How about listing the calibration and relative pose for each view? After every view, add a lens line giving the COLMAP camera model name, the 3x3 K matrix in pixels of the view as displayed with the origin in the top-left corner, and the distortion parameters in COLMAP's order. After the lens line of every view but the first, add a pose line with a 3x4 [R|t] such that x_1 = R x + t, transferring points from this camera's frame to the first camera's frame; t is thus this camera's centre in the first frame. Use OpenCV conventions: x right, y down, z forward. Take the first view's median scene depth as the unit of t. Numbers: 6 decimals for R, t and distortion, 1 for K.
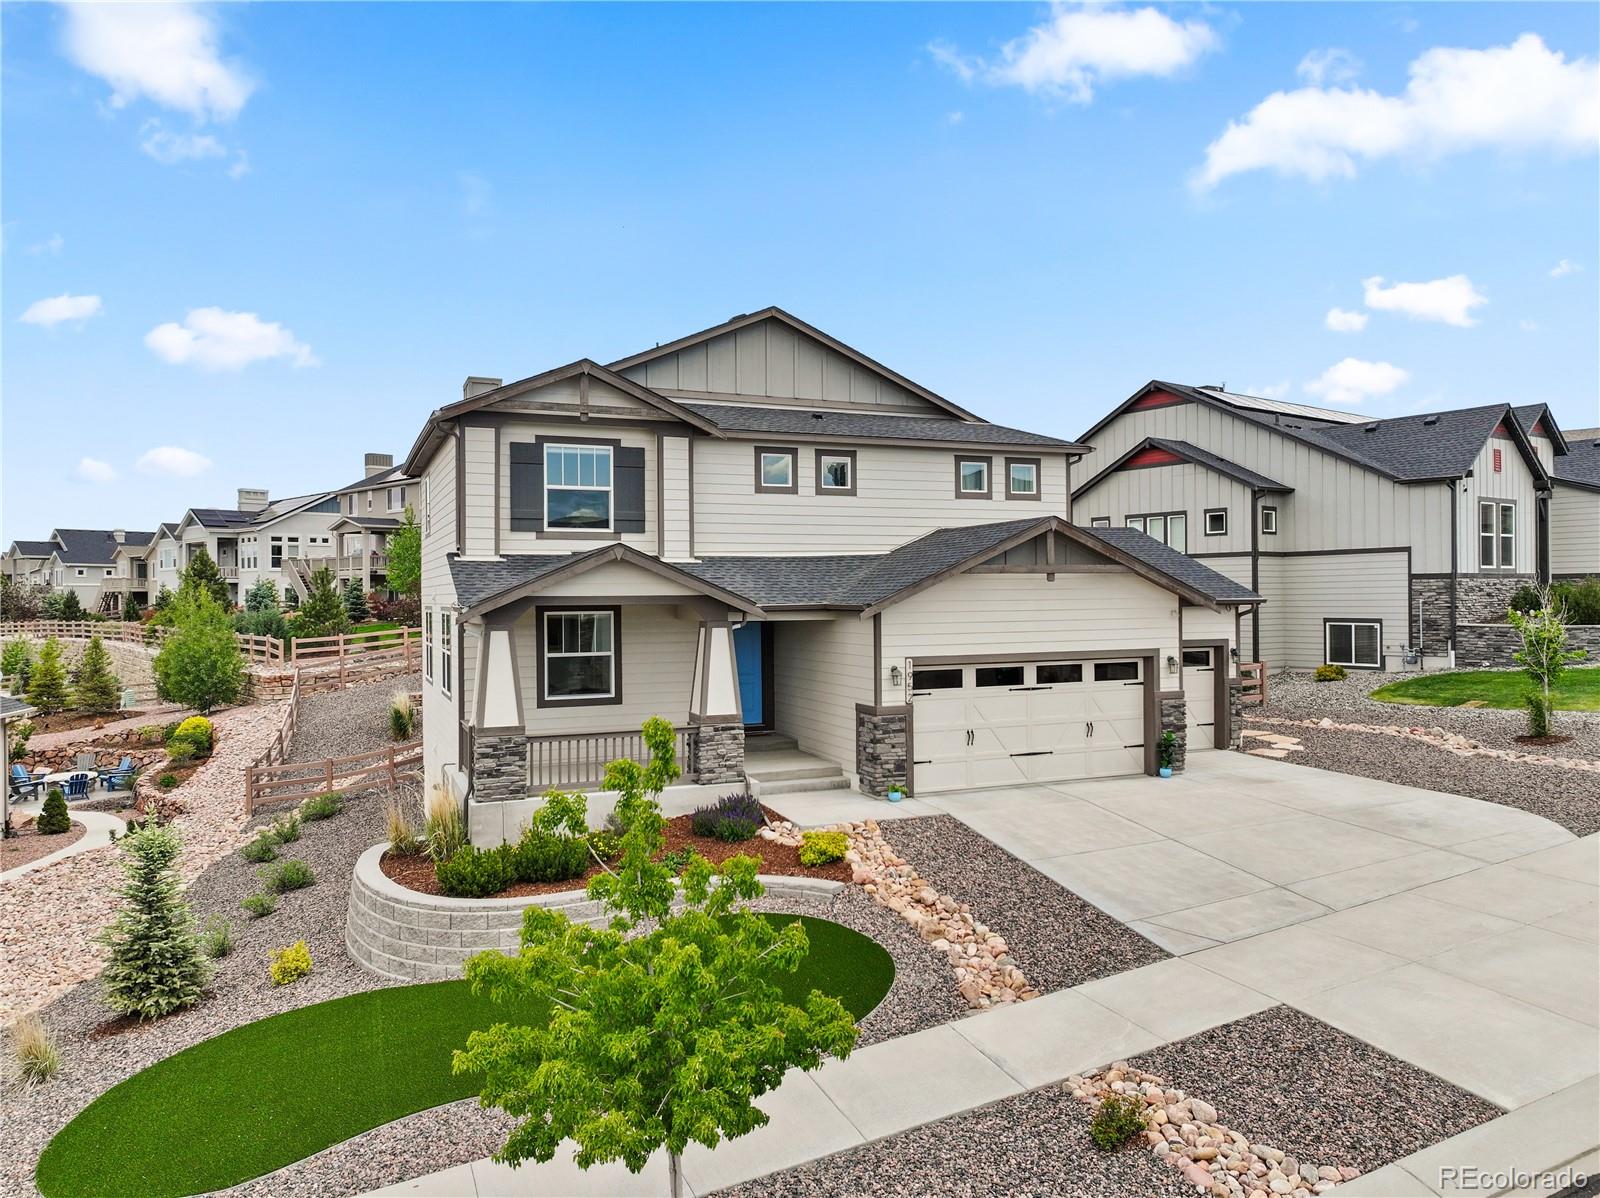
lens RADIAL K [[1111.4, 0, 778.9], [0, 1111.4, 596.3], [0, 0, 1]] dist [0.003509, 0.000484]
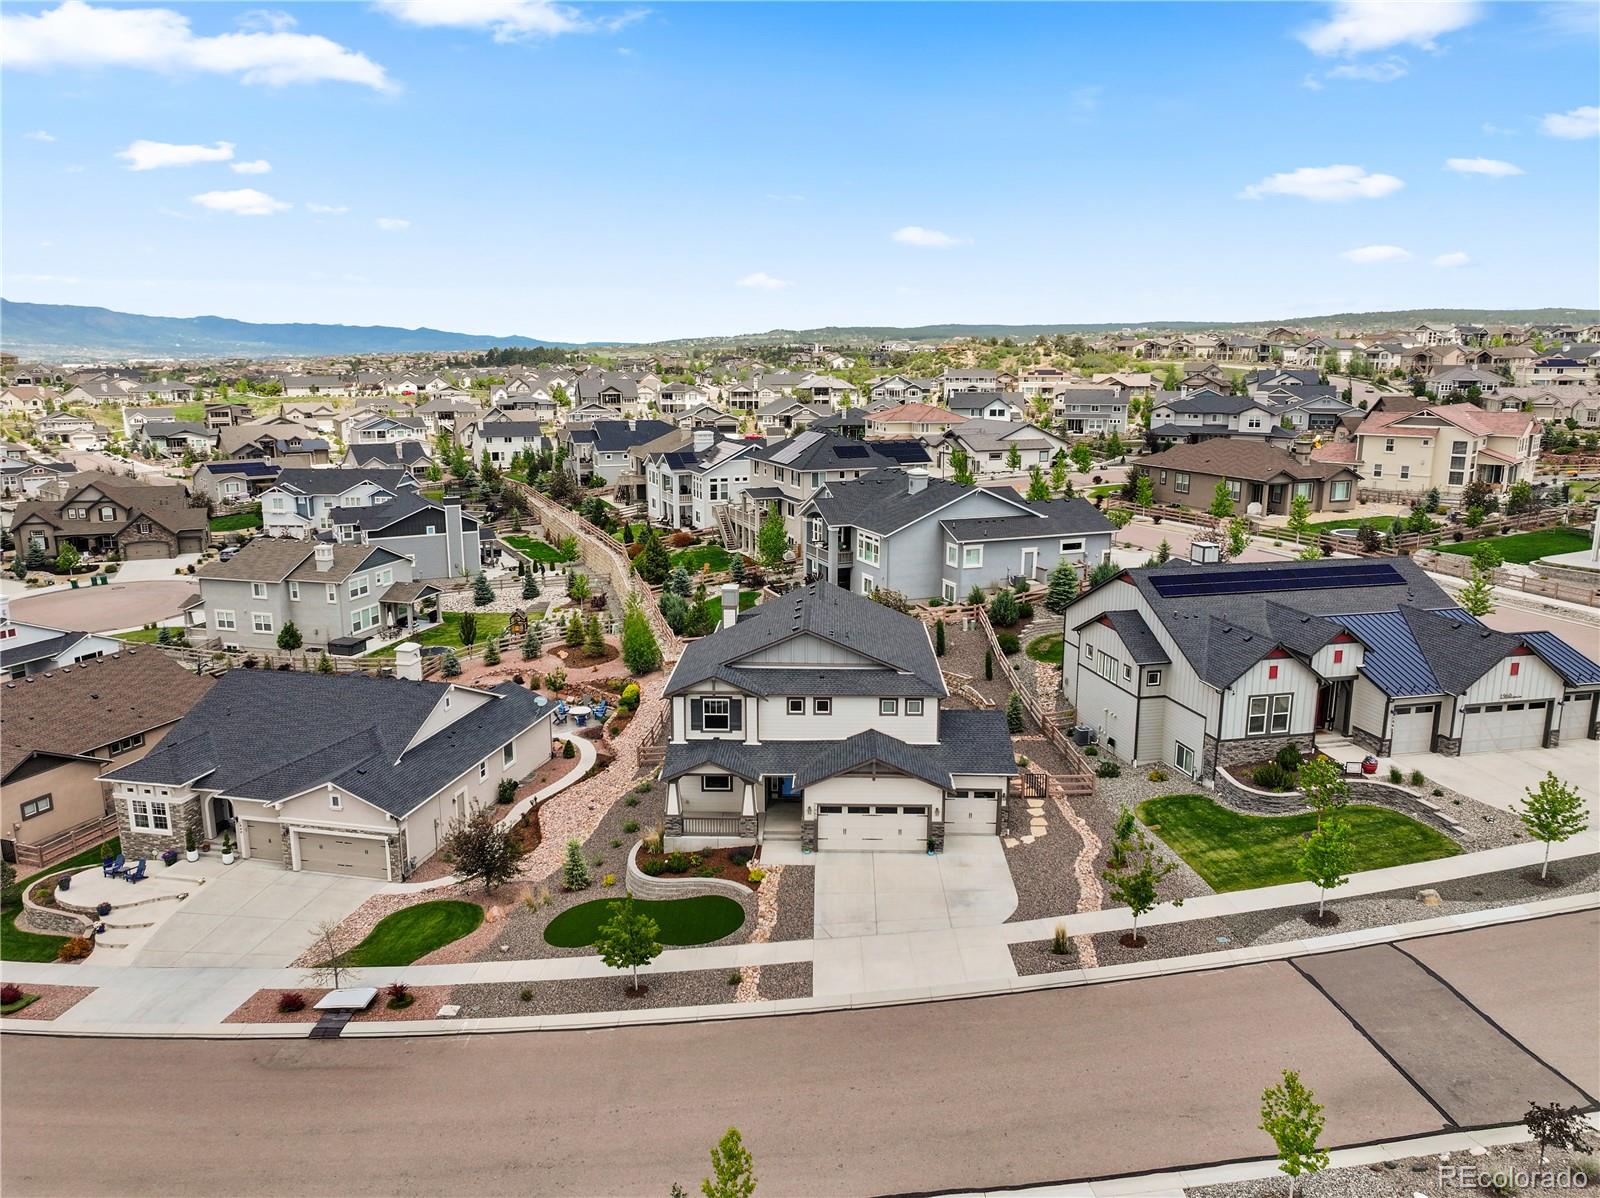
lens RADIAL K [[1122.4, 0, 800.0], [0, 1122.4, 599.0], [0, 0, 1]] dist [0.011393, 0.004402]
pose [[0.914743, 0.092811, -0.393232, 1.031825], [-0.002985, 0.974785, 0.223126, -0.965876], [0.404025, -0.202929, 0.891955, -1.250264]]
